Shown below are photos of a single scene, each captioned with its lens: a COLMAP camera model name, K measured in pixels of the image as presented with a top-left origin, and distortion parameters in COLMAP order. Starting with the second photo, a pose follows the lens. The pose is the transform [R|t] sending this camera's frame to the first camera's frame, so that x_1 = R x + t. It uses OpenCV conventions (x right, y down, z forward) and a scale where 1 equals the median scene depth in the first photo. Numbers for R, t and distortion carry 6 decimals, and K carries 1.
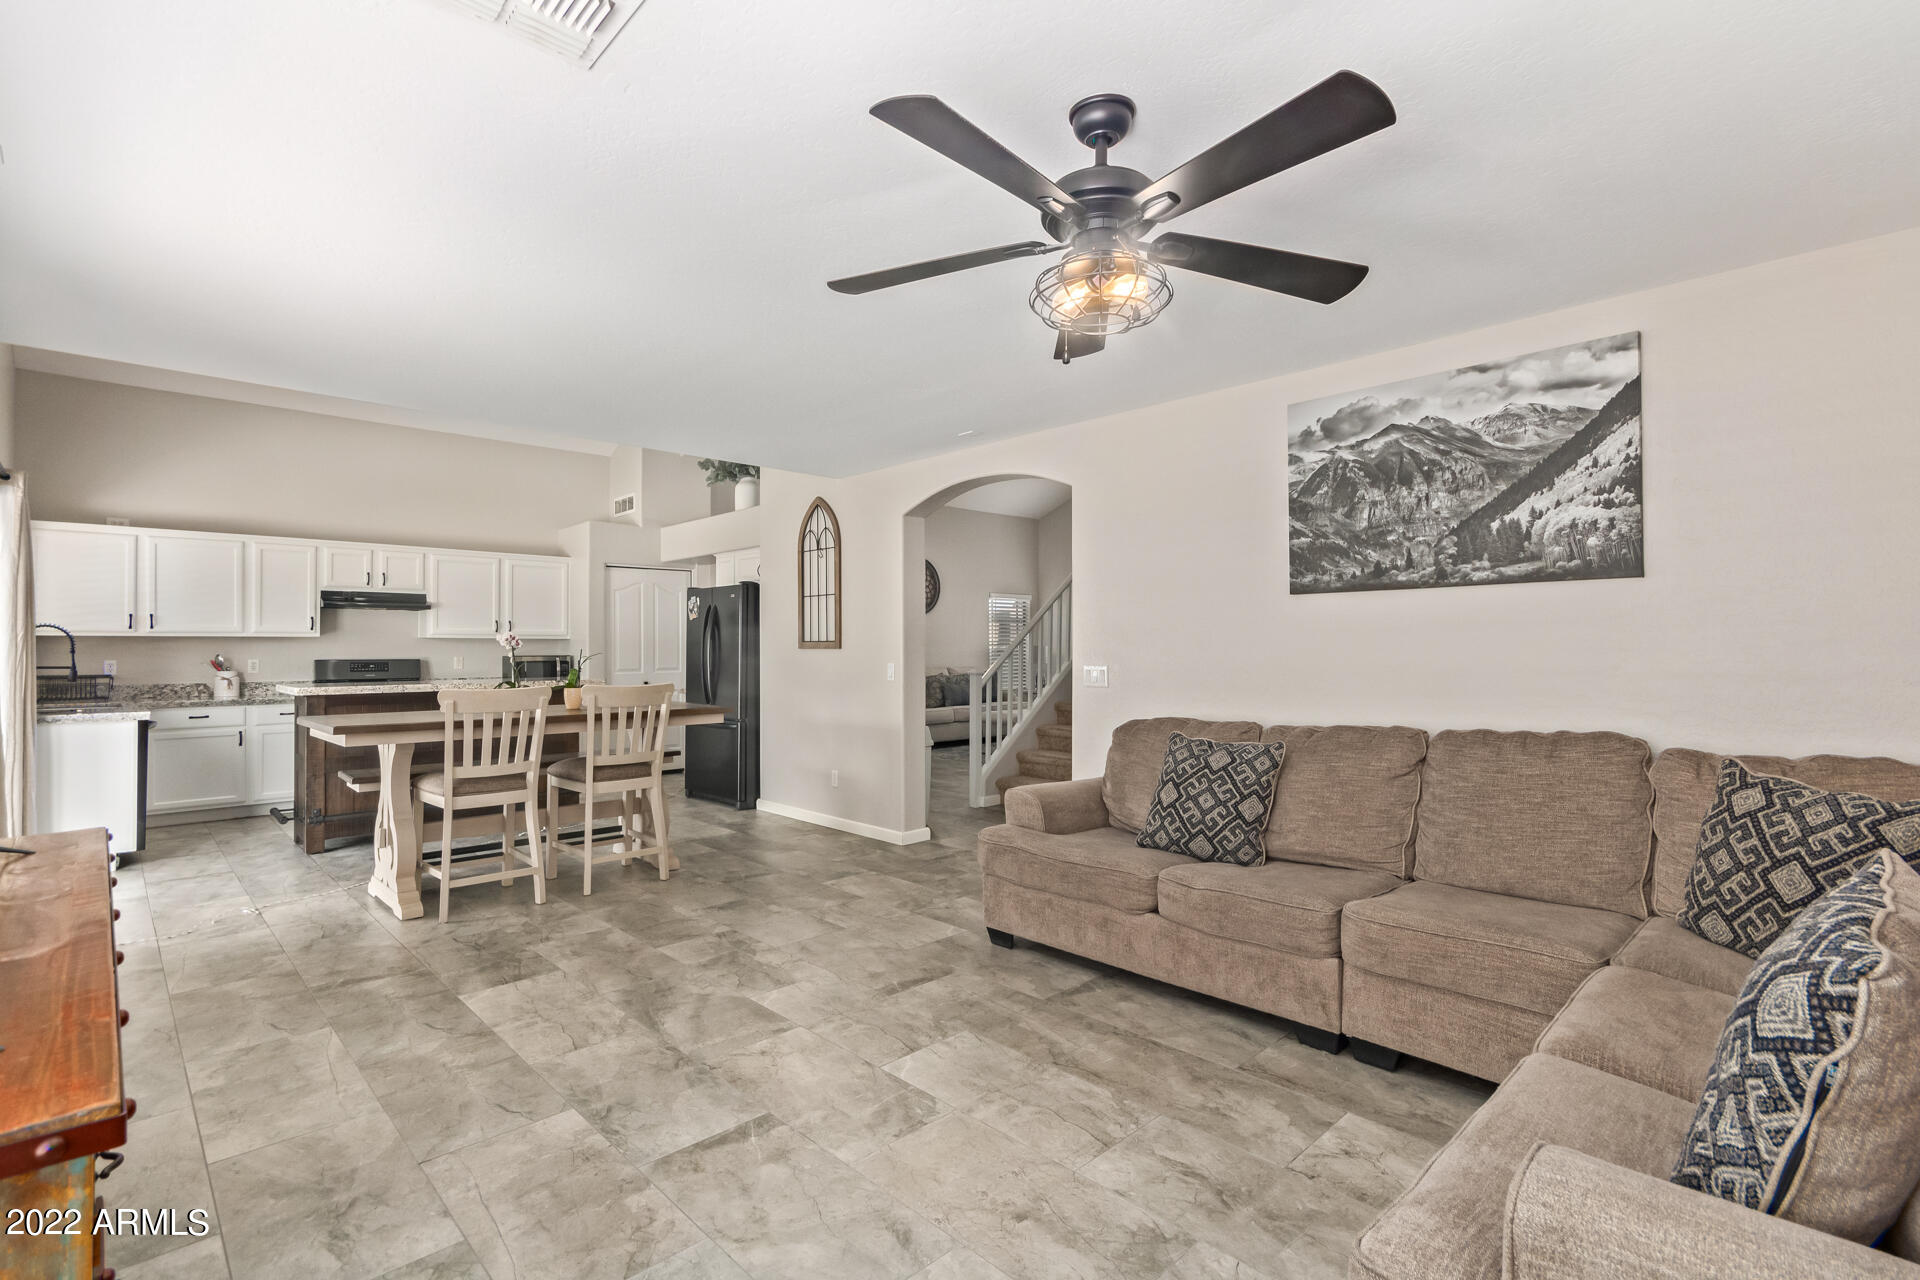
lens RADIAL K [[907.1, 0, 958.1], [0, 907.1, 646.8], [0, 0, 1]] dist [0.000739, 0.000997]
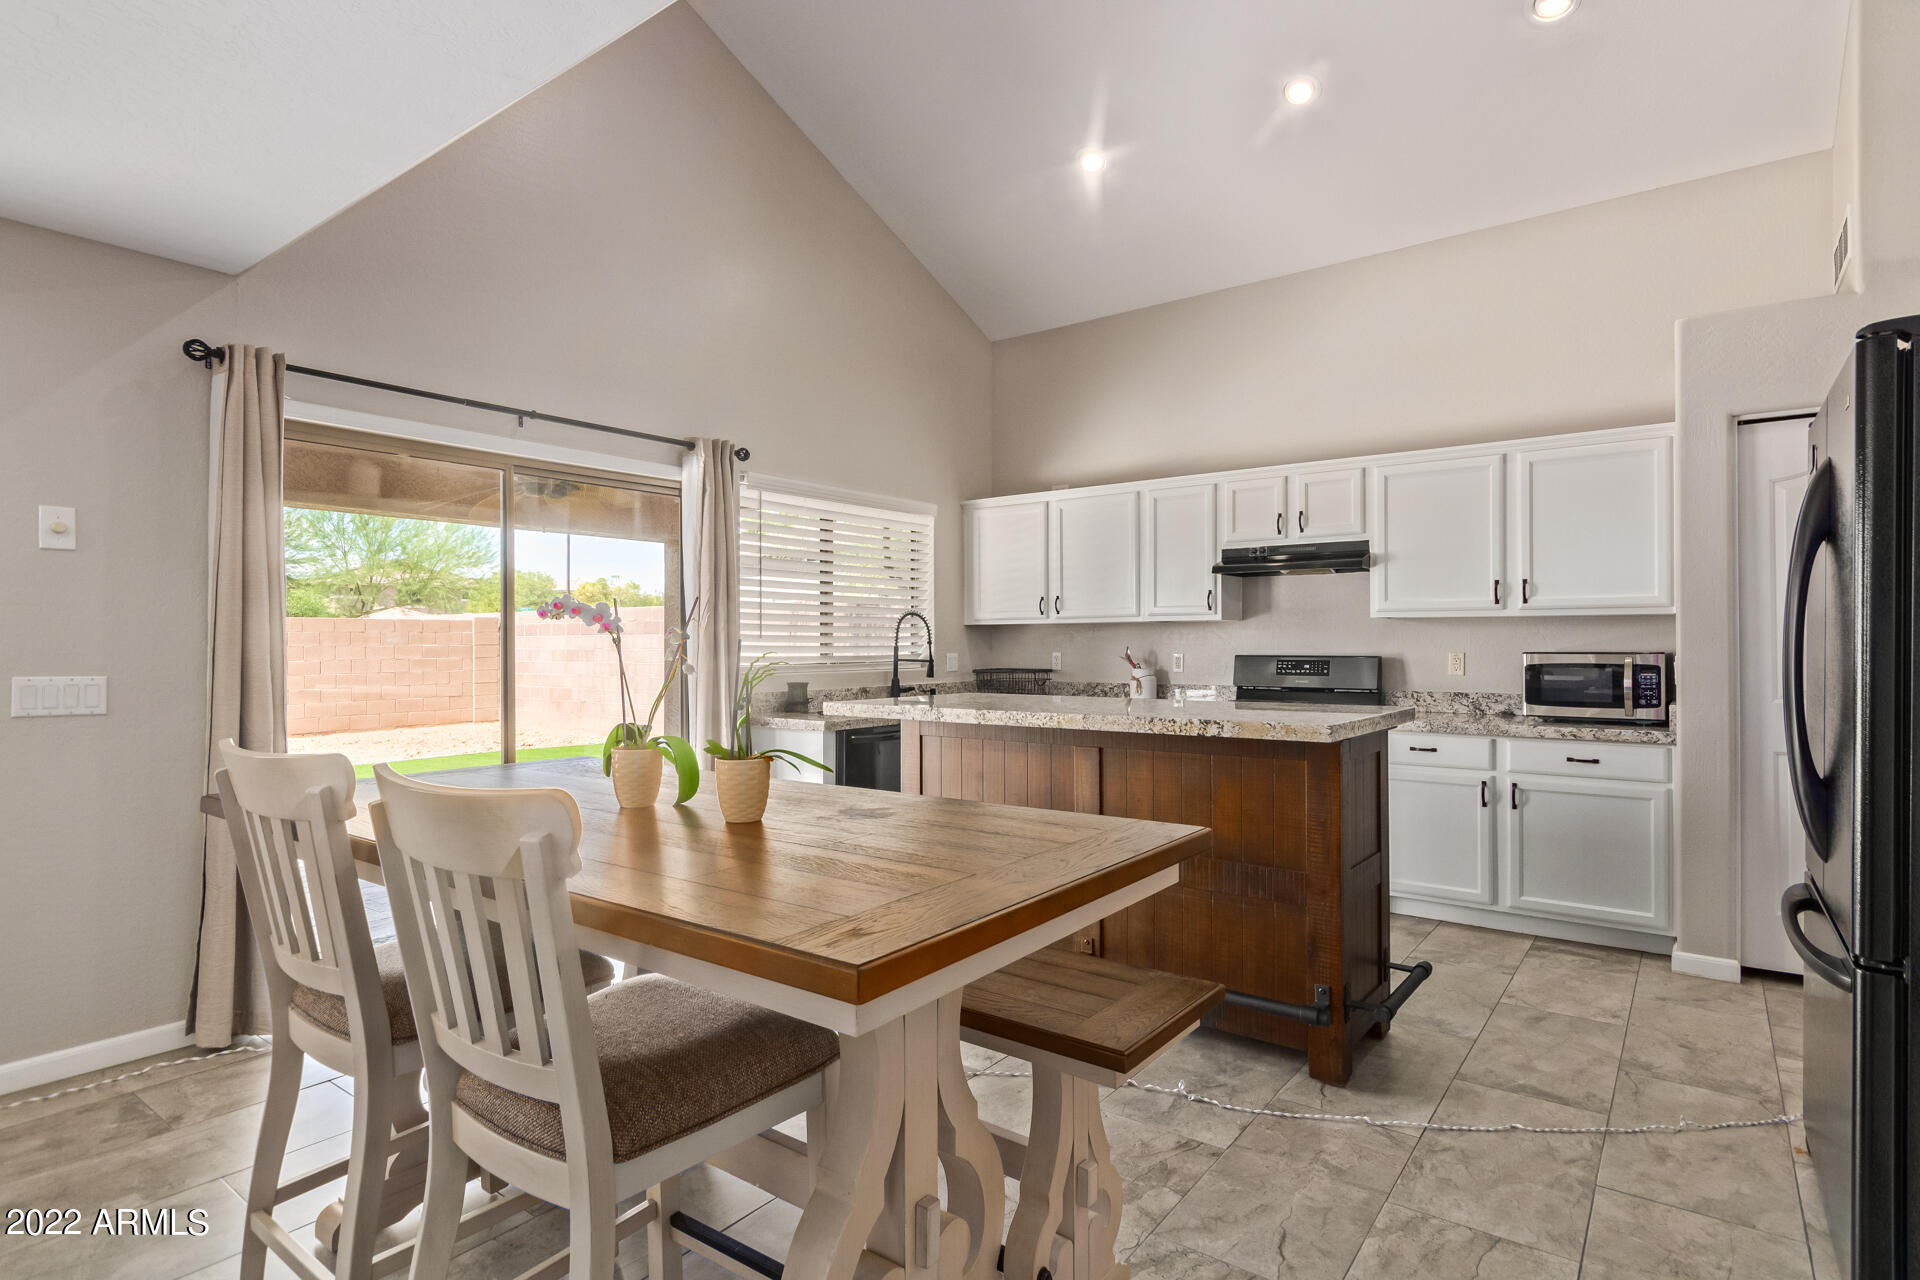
lens RADIAL K [[988.0, 0, 958.0], [0, 988.0, 648.4], [0, 0, 1]] dist [0.003287, 0.000379]
pose [[0.158336, 0.010096, -0.987334, -0.021737], [0.006926, 0.999912, 0.011335, -0.000002], [0.987361, -0.008633, 0.158252, 0.669520]]
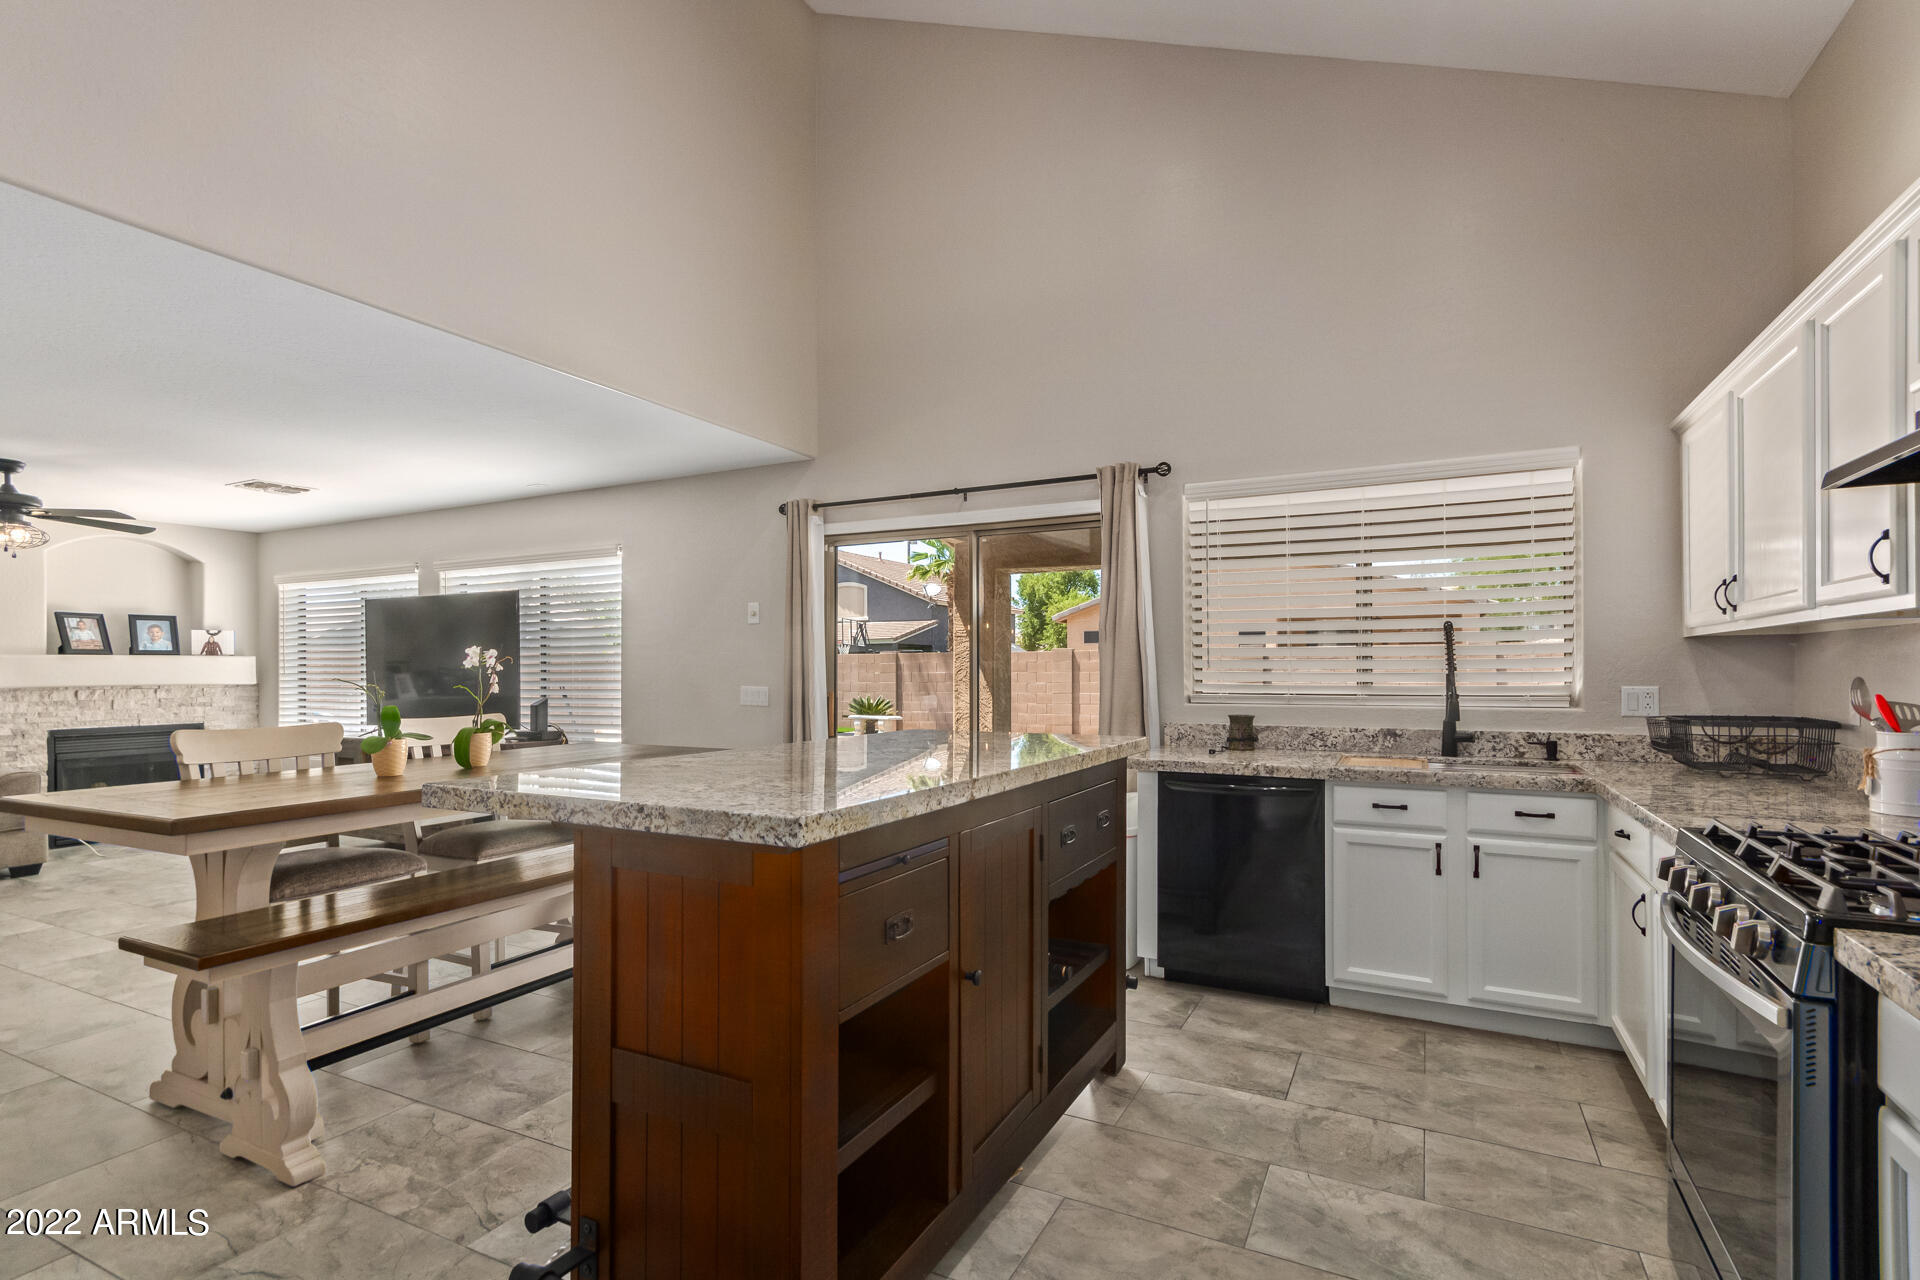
lens RADIAL K [[907.1, 0, 965.6], [0, 907.1, 639.9], [0, 0, 1]] dist [0.000739, 0.000997]
pose [[-0.941973, -0.007264, -0.335609, -0.364032], [0.006999, 0.999123, -0.041271, 0.006771], [0.335615, -0.041225, -0.941097, 1.095568]]
